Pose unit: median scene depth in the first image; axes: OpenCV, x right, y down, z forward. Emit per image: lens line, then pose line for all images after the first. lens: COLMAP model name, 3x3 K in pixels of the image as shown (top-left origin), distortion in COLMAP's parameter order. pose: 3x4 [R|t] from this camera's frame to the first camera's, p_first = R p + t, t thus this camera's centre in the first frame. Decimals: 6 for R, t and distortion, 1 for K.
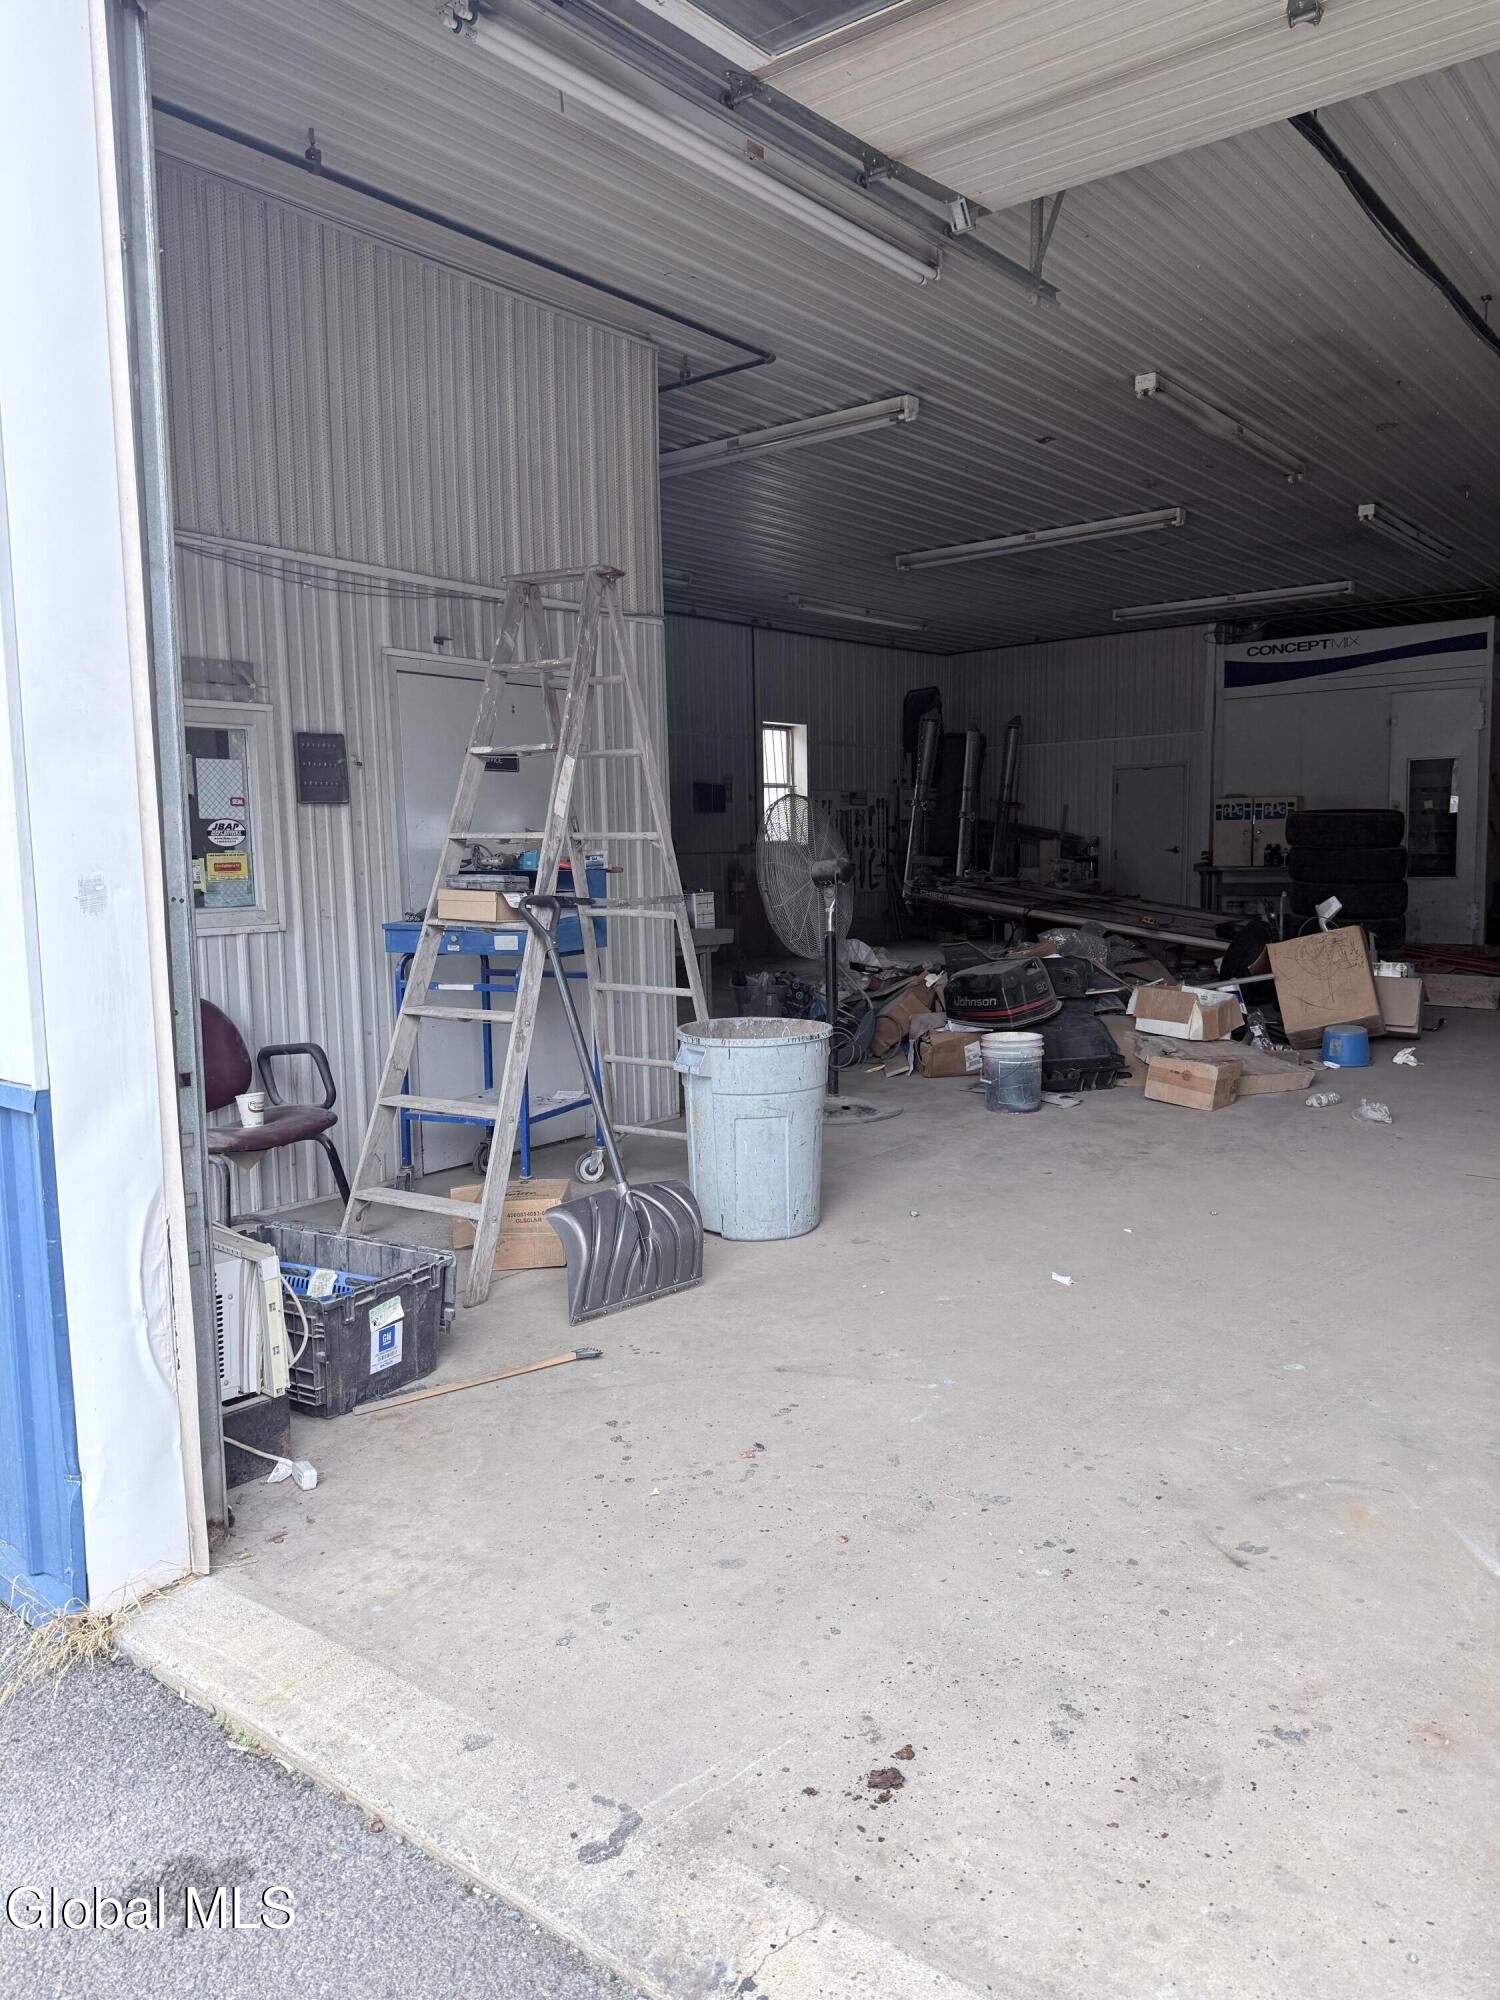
lens RADIAL K [[1456.5, 0, 744.3], [0, 1456.5, 1009.2], [0, 0, 1]] dist [0.029765, -0.011367]
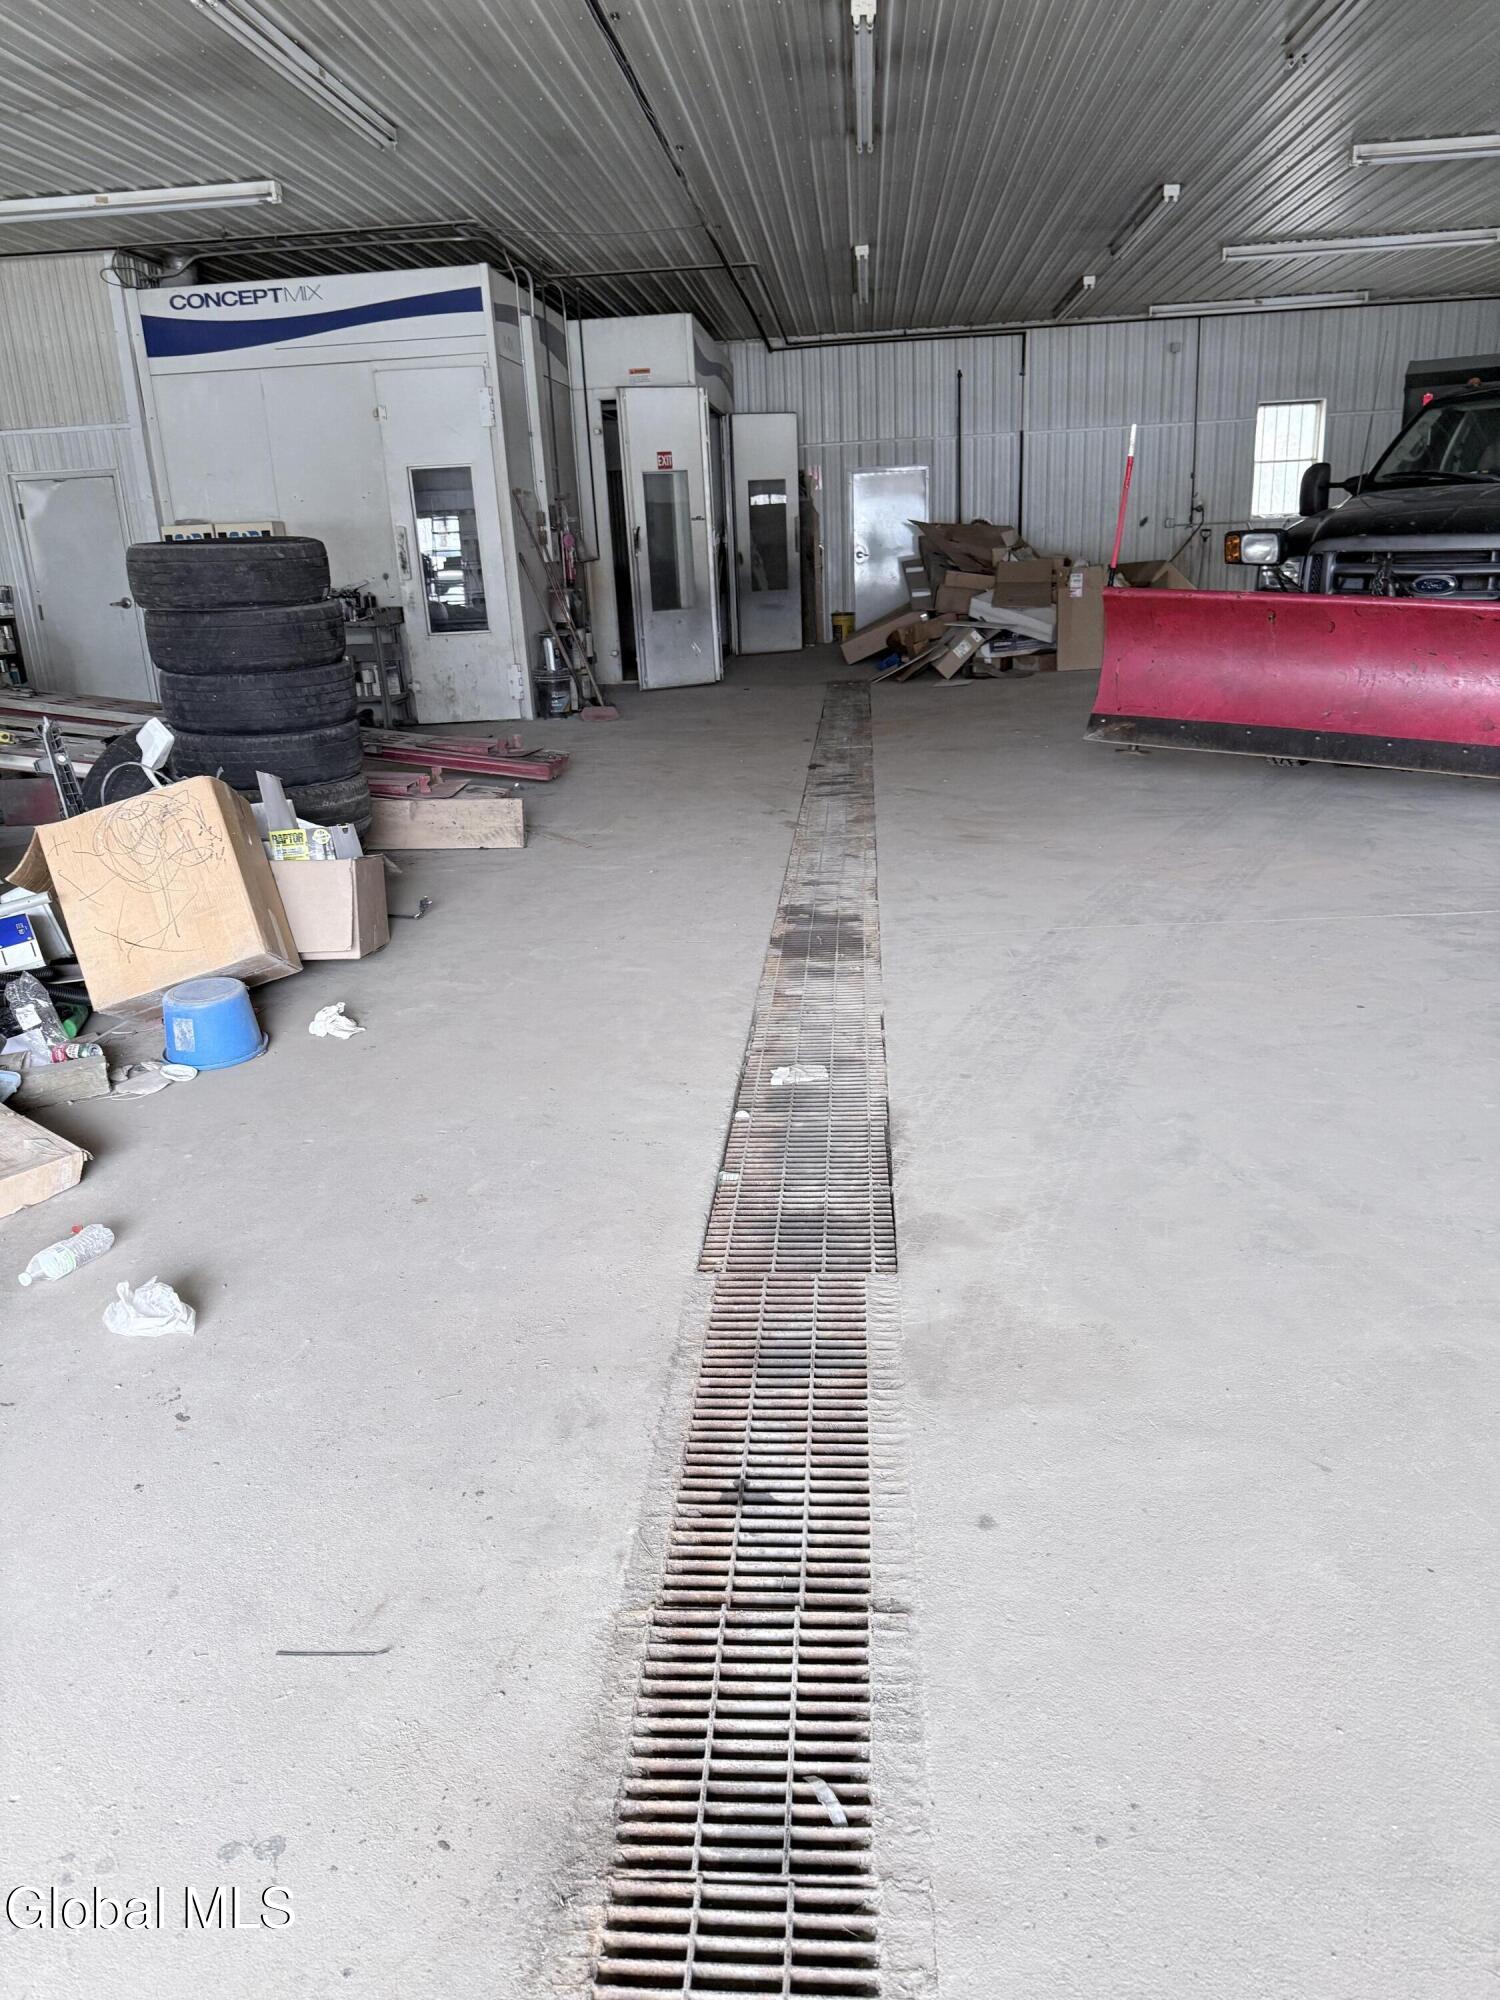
lens RADIAL K [[1456.5, 0, 756.5], [0, 1456.5, 989.6], [0, 0, 1]] dist [0.029765, -0.011367]
pose [[0.835122, -0.175796, 0.521216, 0.161517], [0.091385, 0.978728, 0.183684, -0.032300], [-0.542420, -0.105767, 0.833423, 0.252194]]
